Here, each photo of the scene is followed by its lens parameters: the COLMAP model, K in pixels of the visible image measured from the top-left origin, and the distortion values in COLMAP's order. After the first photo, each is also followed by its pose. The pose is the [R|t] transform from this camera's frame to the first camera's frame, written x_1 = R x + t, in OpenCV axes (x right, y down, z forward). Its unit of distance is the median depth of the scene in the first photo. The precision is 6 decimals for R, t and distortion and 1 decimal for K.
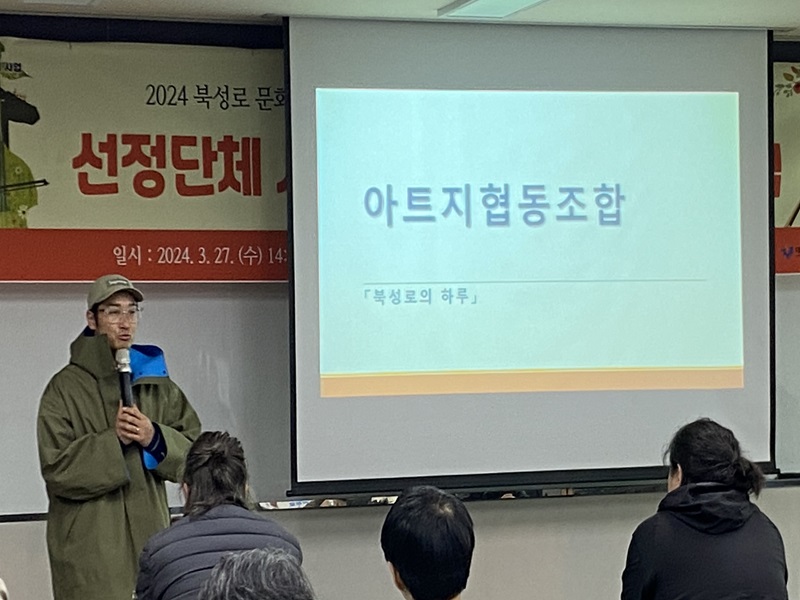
lens RADIAL K [[1470.9, 0, 437.0], [0, 1470.9, 296.9], [0, 0, 1]] dist [0.318485, 0.000000]
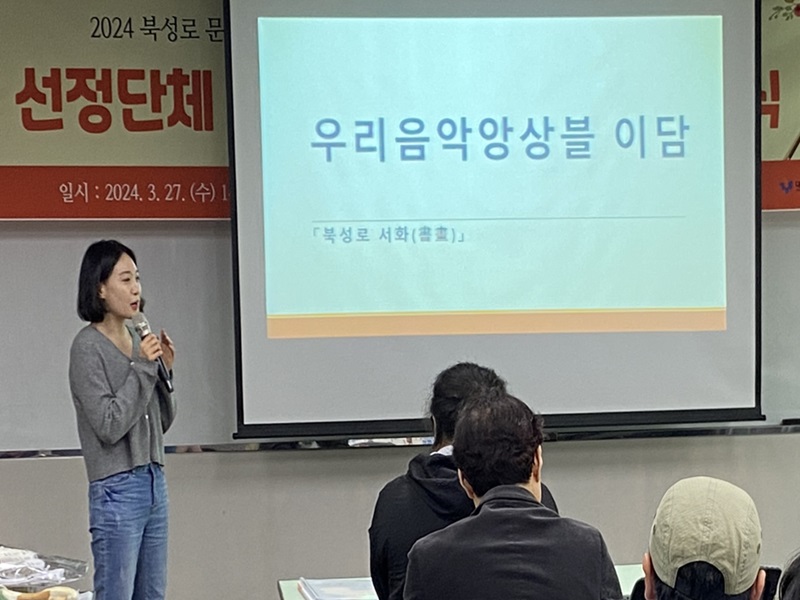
lens RADIAL K [[1488.3, 0, 421.6], [0, 1488.3, 287.4], [0, 0, 1]] dist [0.256442, 0.000000]
pose [[0.995343, 0.003030, -0.096348, 0.114121], [0.000524, 0.999321, 0.036840, -0.001752], [0.096395, -0.036719, 0.994666, 0.030295]]
